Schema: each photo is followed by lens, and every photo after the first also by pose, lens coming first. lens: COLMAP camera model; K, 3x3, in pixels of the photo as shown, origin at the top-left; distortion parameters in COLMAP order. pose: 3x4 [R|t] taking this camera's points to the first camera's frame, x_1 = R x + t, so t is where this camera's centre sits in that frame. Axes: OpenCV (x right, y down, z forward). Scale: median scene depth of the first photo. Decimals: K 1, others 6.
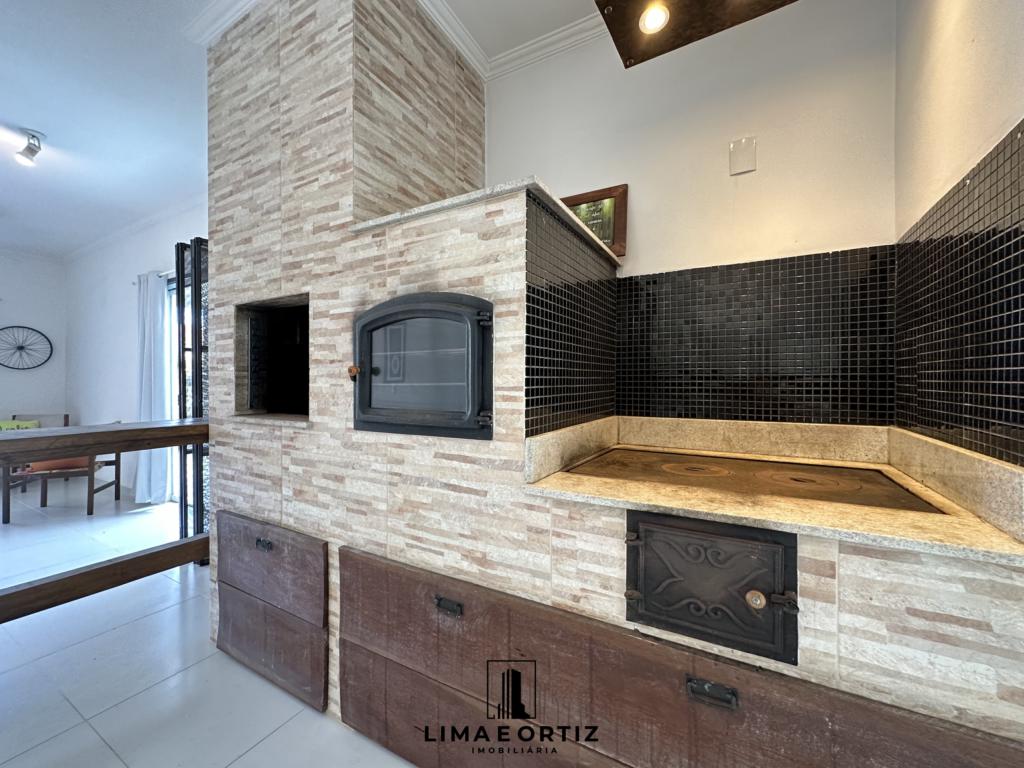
lens RADIAL K [[409.6, 0, 512.8], [0, 409.6, 383.0], [0, 0, 1]] dist [-0.003800, 0.000547]
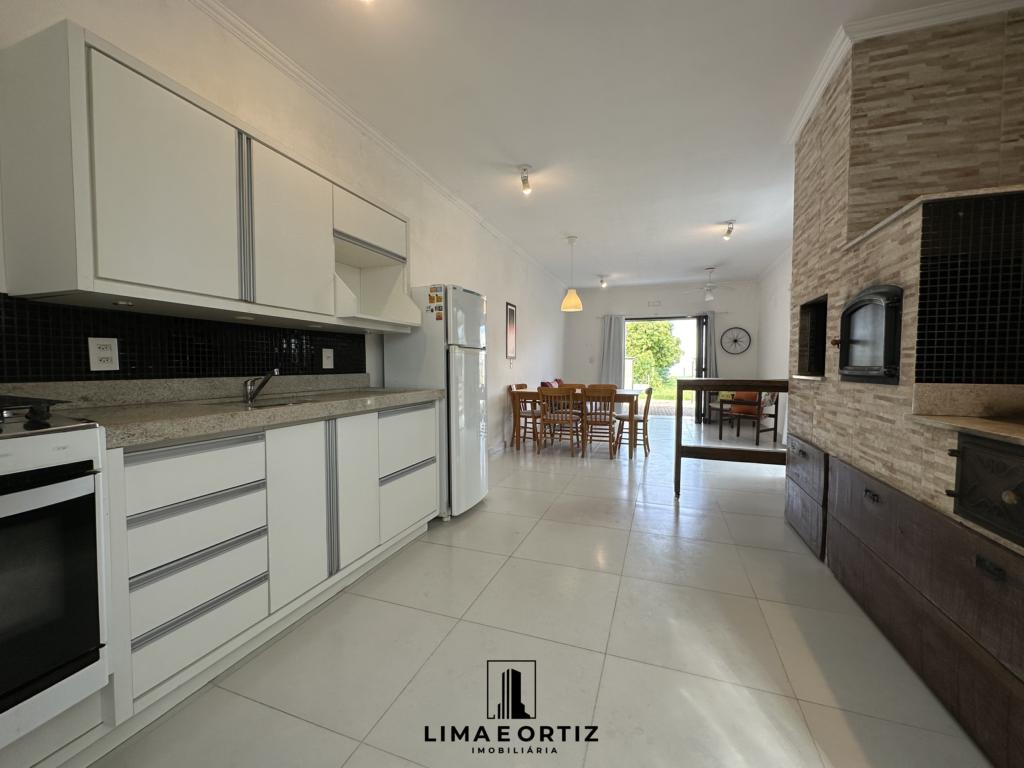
lens RADIAL K [[409.6, 0, 512.8], [0, 409.6, 383.0], [0, 0, 1]] dist [-0.003800, 0.000547]
pose [[0.158411, 0.042955, -0.986438, 0.959947], [-0.006982, 0.999077, 0.042384, 0.067318], [0.987349, 0.000173, 0.158565, -0.472252]]
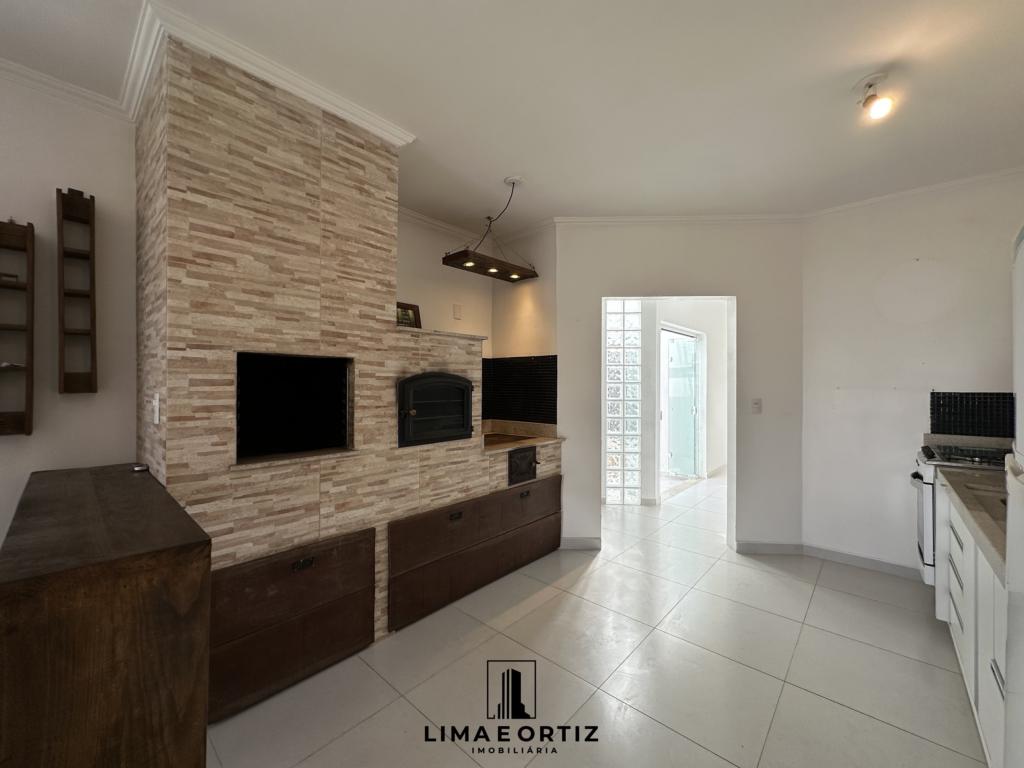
lens RADIAL K [[409.6, 0, 512.8], [0, 409.6, 383.0], [0, 0, 1]] dist [-0.003800, 0.000547]
pose [[0.218610, 0.003966, 0.975804, -1.975993], [0.001522, 0.999989, -0.004405, -0.145875], [-0.975811, 0.002448, 0.218601, 0.187208]]
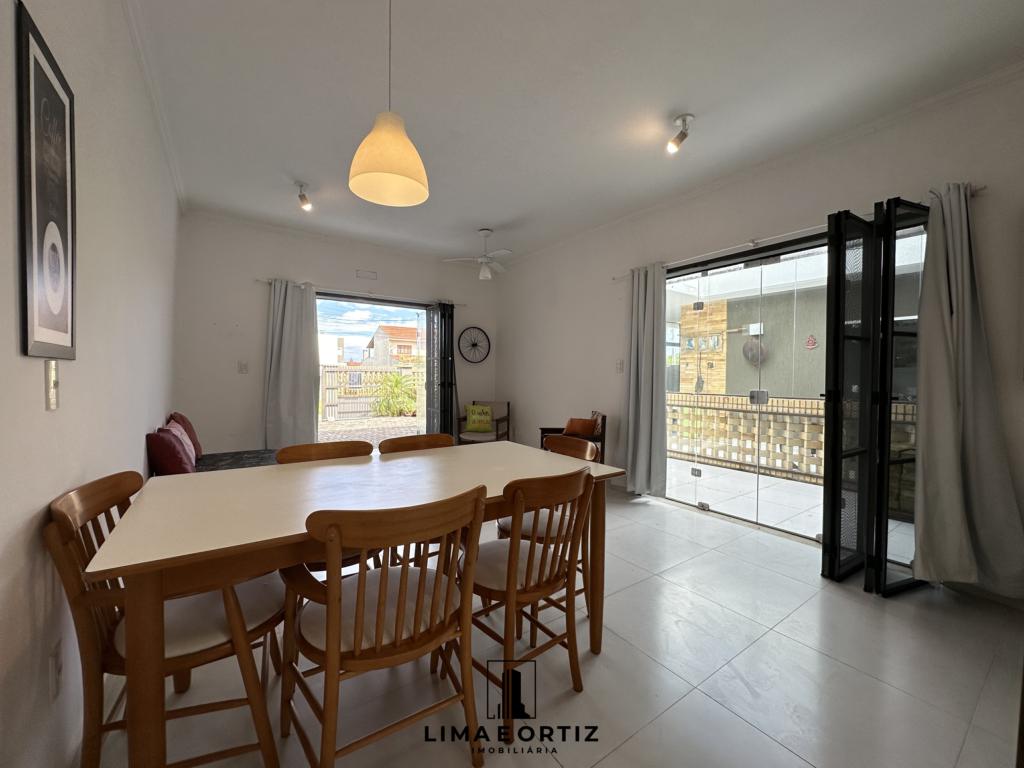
lens RADIAL K [[409.5, 0, 512.2], [0, 409.5, 382.6], [0, 0, 1]] dist [0.000342, -0.000082]
pose [[0.900252, 0.017320, -0.435025, -2.167289], [-0.012058, 0.999817, 0.014854, 0.018773], [0.435203, -0.008127, 0.900296, -0.126151]]
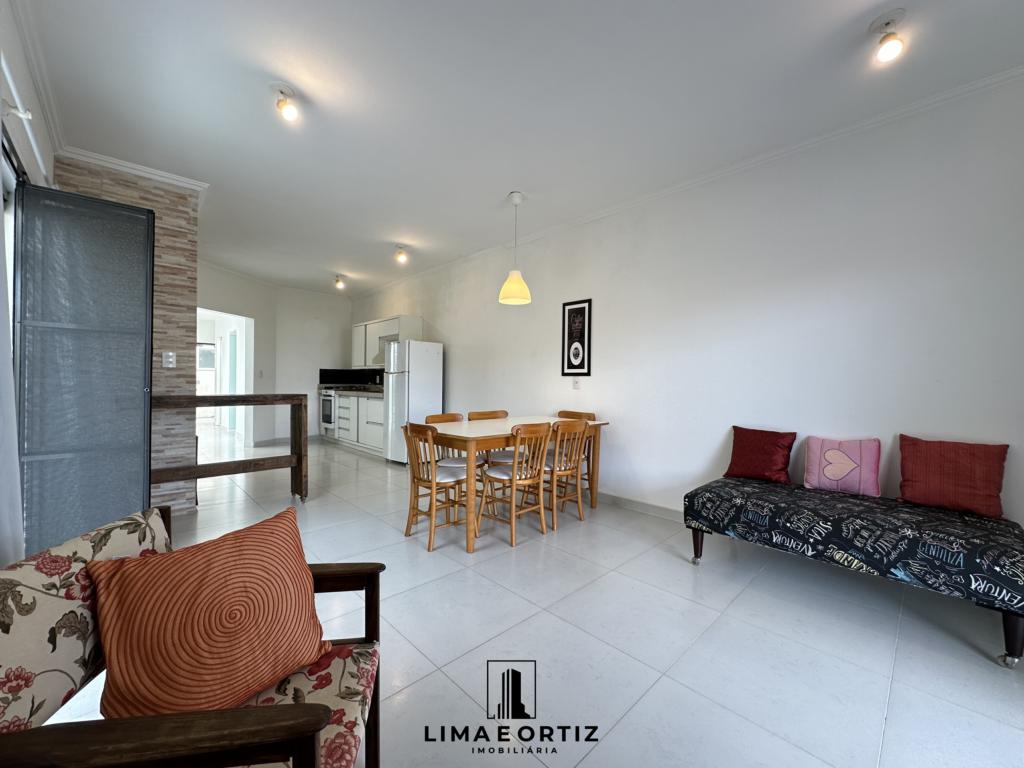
lens RADIAL K [[409.6, 0, 512.8], [0, 409.6, 383.0], [0, 0, 1]] dist [-0.003800, 0.000547]
pose [[-0.958089, -0.011291, 0.286247, -3.730724], [-0.009113, 0.999919, 0.008941, 0.024749], [-0.286325, 0.005958, -0.958114, 3.332576]]
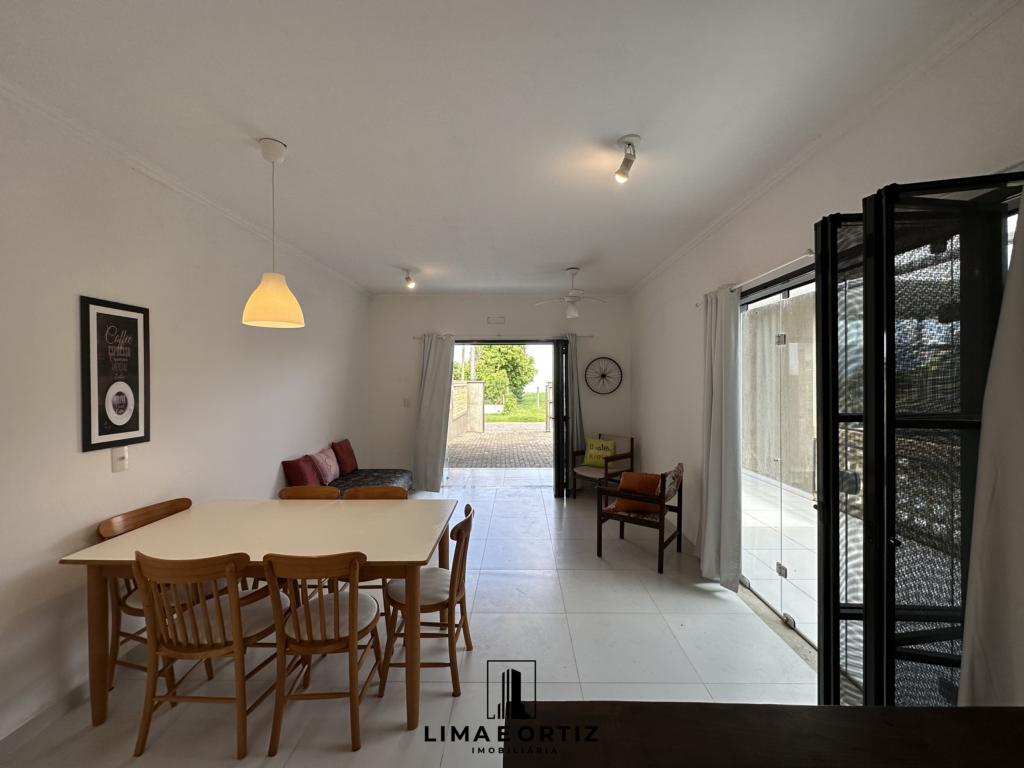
lens RADIAL K [[409.6, 0, 512.8], [0, 409.6, 383.0], [0, 0, 1]] dist [-0.003800, 0.000547]
pose [[0.475159, 0.005444, -0.879883, -1.115719], [-0.000748, 0.999983, 0.005783, -0.268567], [0.879900, -0.002090, 0.475155, 0.804601]]
